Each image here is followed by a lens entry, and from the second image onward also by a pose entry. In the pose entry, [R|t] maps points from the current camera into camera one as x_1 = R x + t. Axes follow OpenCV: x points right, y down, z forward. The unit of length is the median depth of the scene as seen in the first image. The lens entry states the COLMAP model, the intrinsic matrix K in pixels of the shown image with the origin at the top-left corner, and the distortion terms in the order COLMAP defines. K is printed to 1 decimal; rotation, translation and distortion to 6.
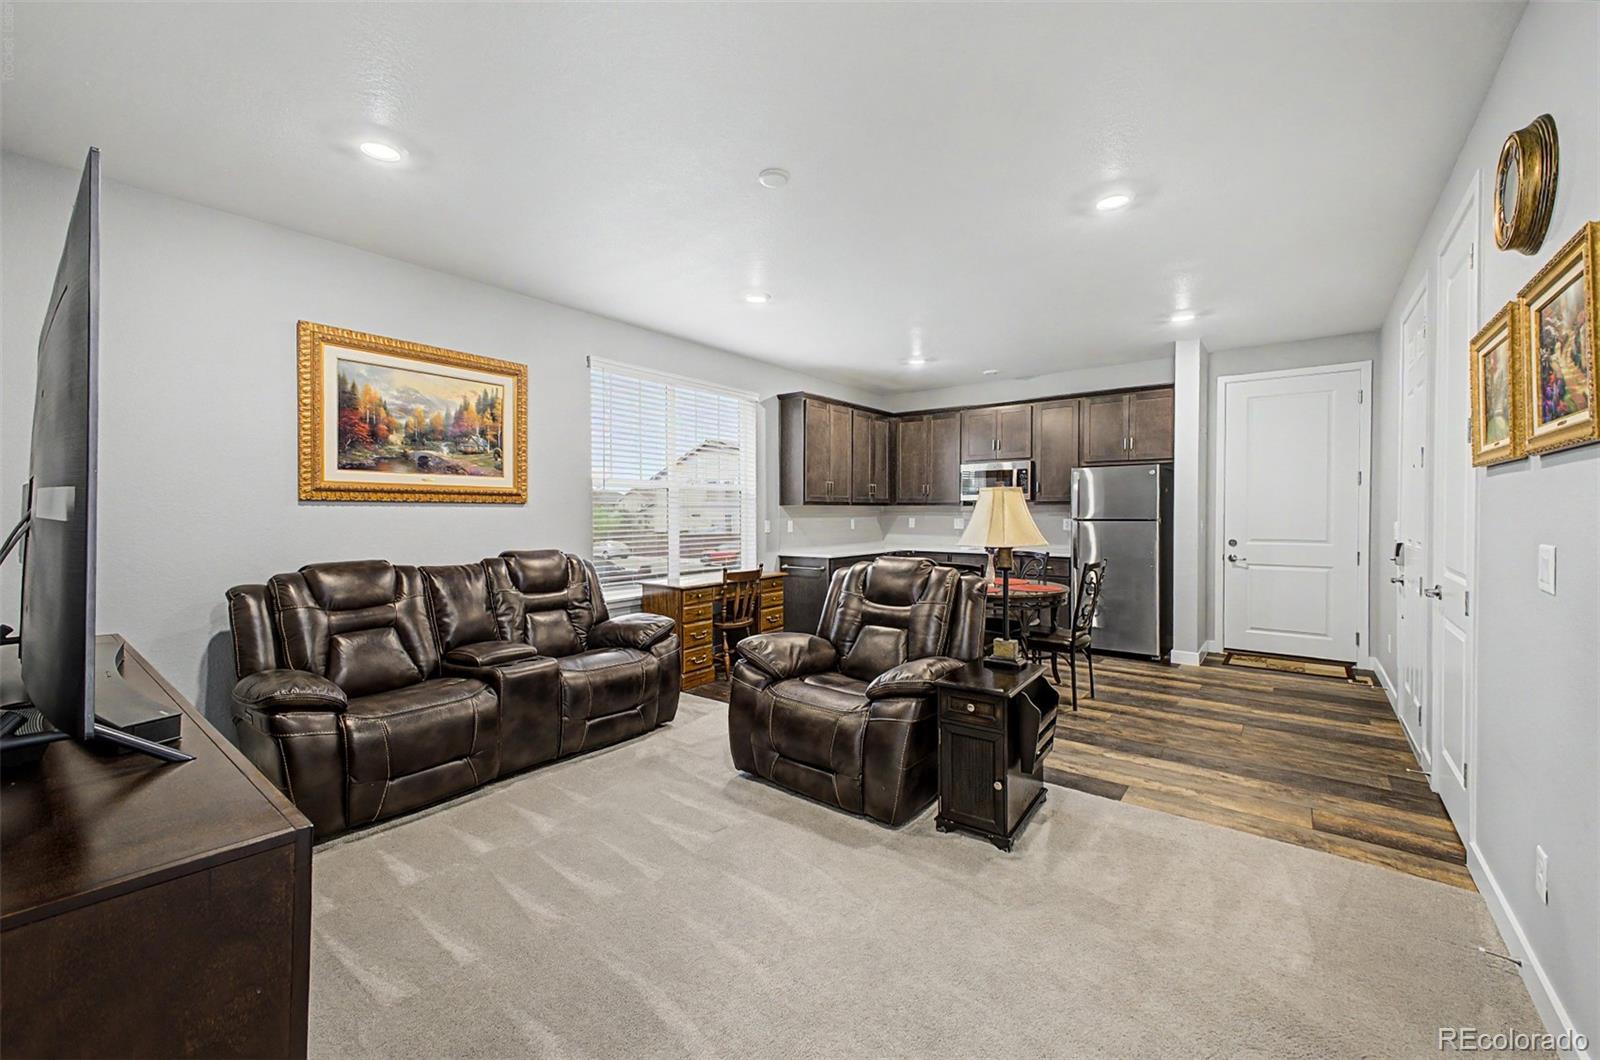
lens RADIAL K [[663.2, 0, 775.4], [0, 663.2, 516.7], [0, 0, 1]] dist [-0.000230, -0.000042]
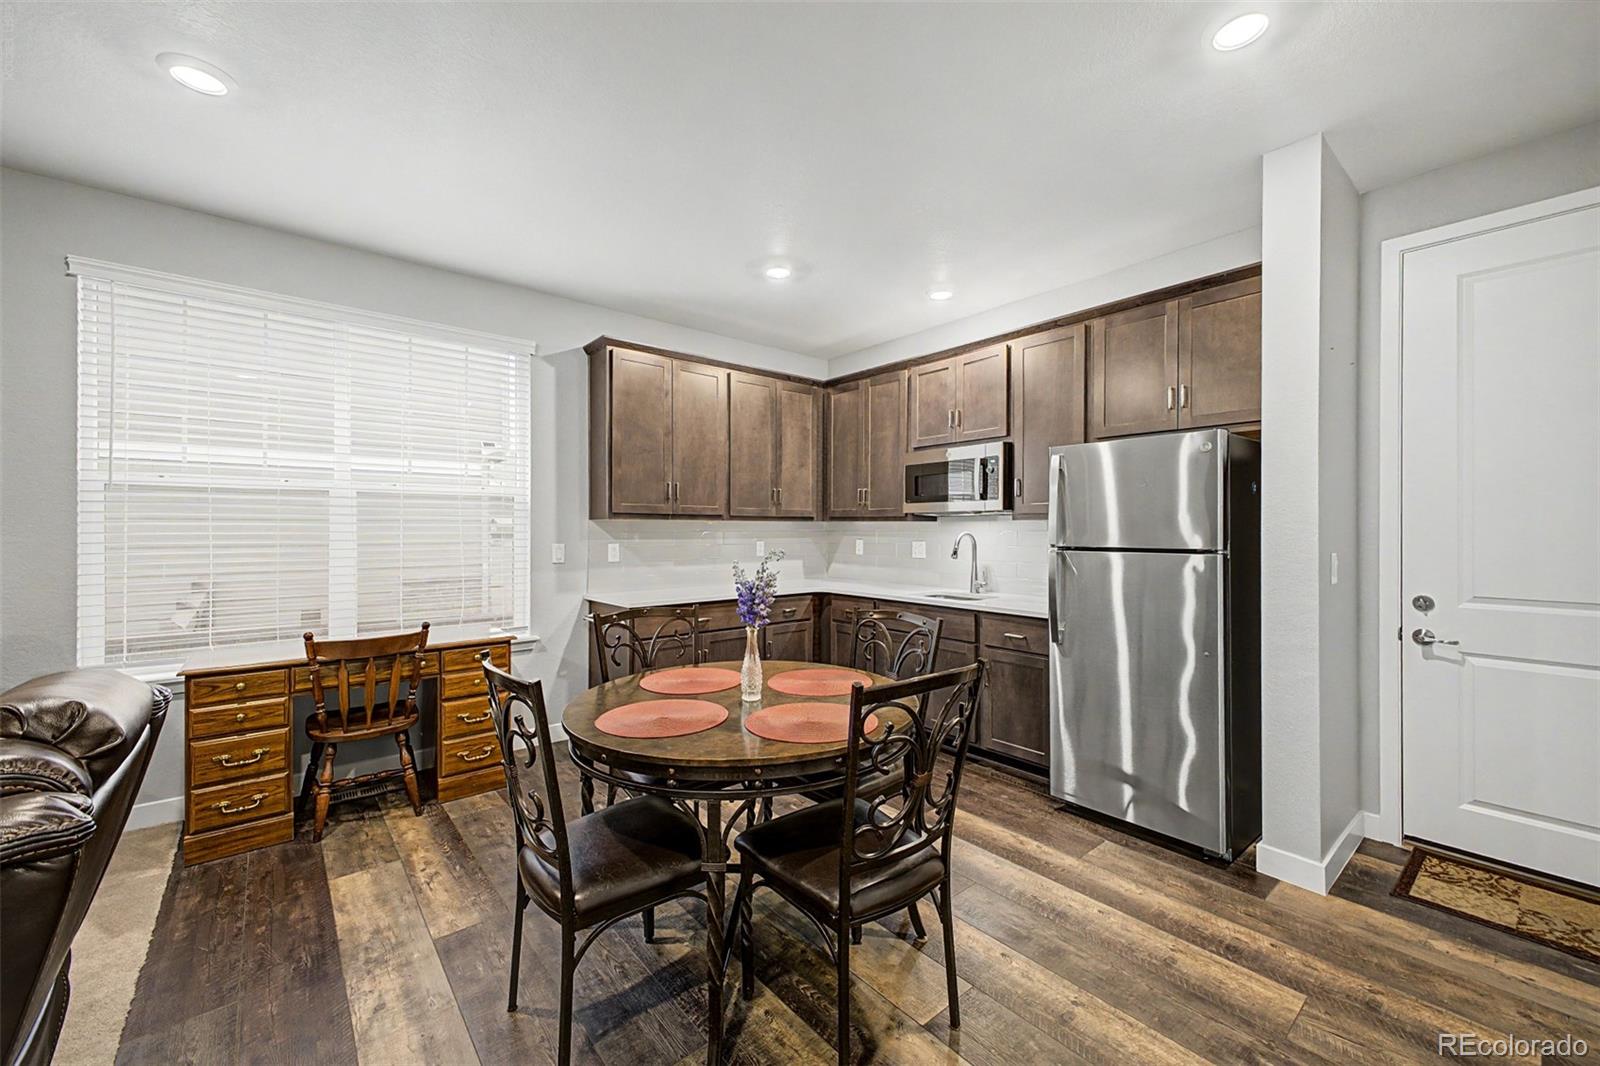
lens RADIAL K [[631.8, 0, 801.2], [0, 631.8, 524.4], [0, 0, 1]] dist [0.010055, 0.000007]
pose [[0.979502, 0.002861, -0.201415, 0.345004], [-0.005910, 0.999877, -0.014538, -0.005175], [0.201349, 0.015431, 0.979398, 0.465485]]
